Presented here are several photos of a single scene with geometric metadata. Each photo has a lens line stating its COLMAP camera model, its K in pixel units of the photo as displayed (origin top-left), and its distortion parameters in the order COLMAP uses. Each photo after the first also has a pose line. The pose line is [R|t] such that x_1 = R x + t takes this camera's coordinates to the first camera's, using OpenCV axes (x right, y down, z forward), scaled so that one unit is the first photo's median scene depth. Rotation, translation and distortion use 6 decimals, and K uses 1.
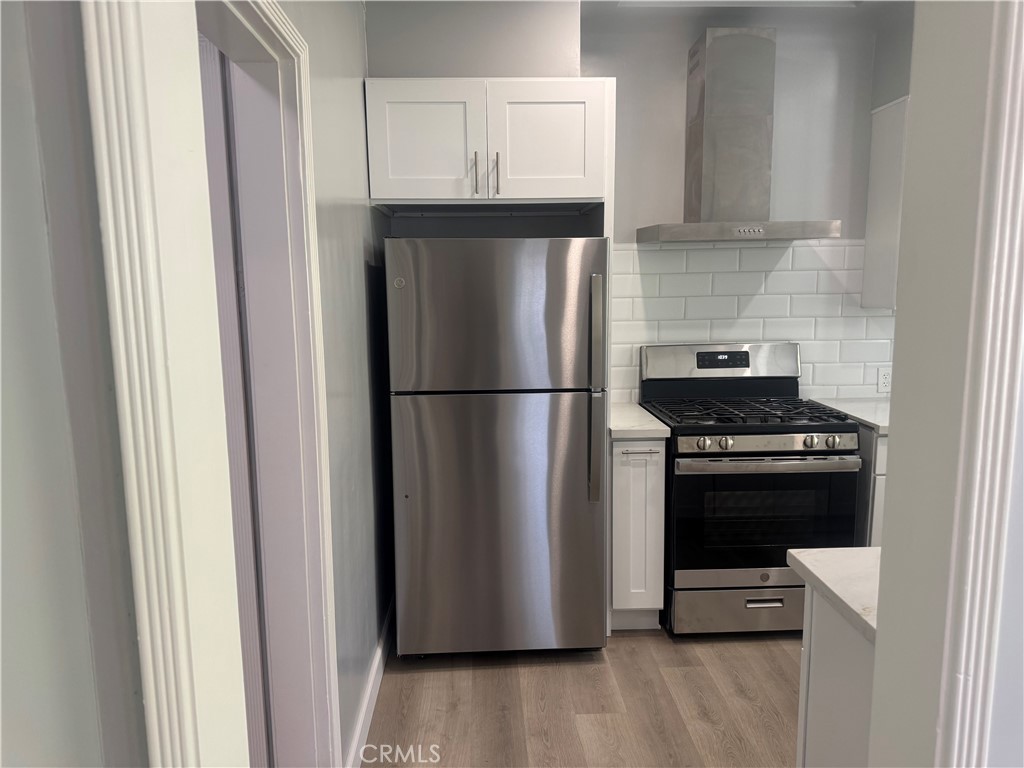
lens RADIAL K [[728.1, 0, 510.1], [0, 728.1, 383.9], [0, 0, 1]] dist [0.054633, -0.045874]
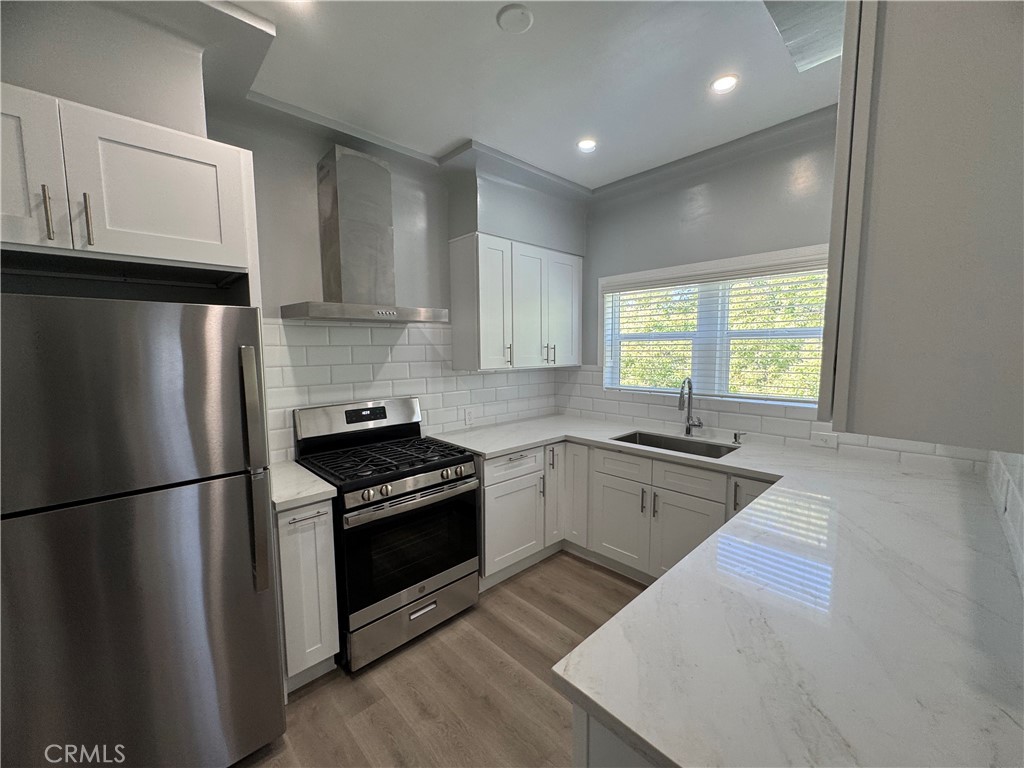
lens RADIAL K [[407.1, 0, 513.0], [0, 407.1, 386.7], [0, 0, 1]] dist [0.001597, 0.000077]
pose [[0.753292, -0.056532, 0.655252, 0.028450], [0.088914, 0.995906, -0.016295, -0.053968], [-0.651648, 0.070536, 0.755234, 0.350469]]
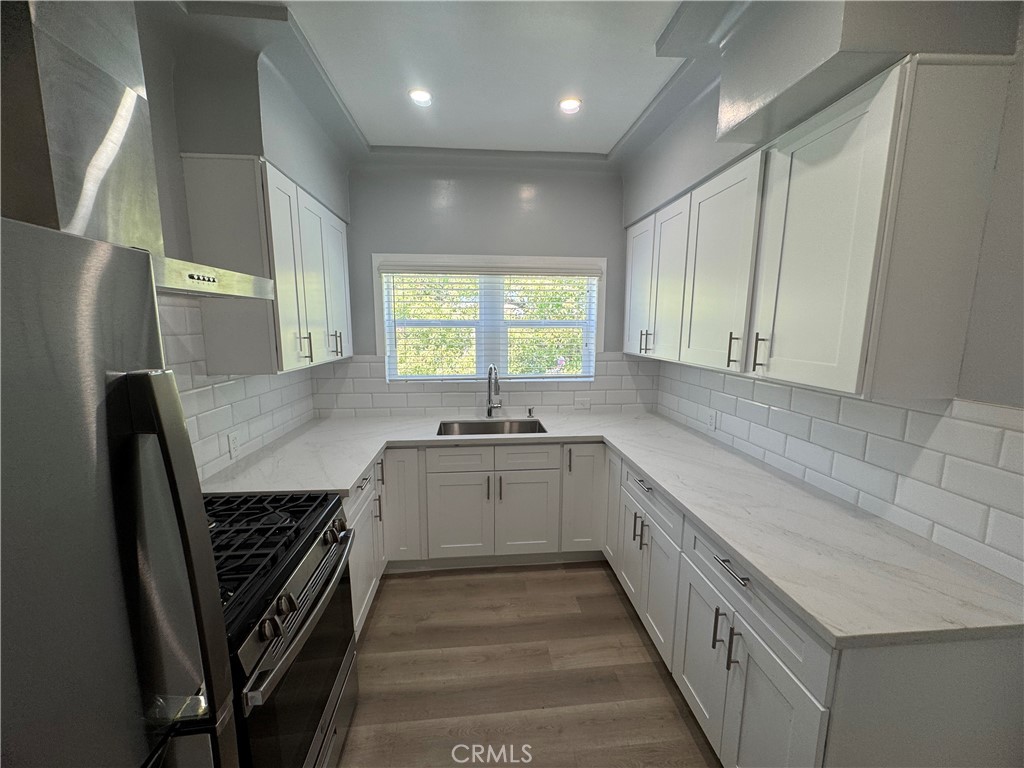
lens RADIAL K [[407.1, 0, 510.7], [0, 407.1, 386.6], [0, 0, 1]] dist [0.001597, 0.000077]
pose [[-0.052657, -0.134928, 0.989455, -0.051218], [0.135746, 0.980666, 0.140954, -0.130983], [-0.989343, 0.141736, -0.033323, 0.769306]]
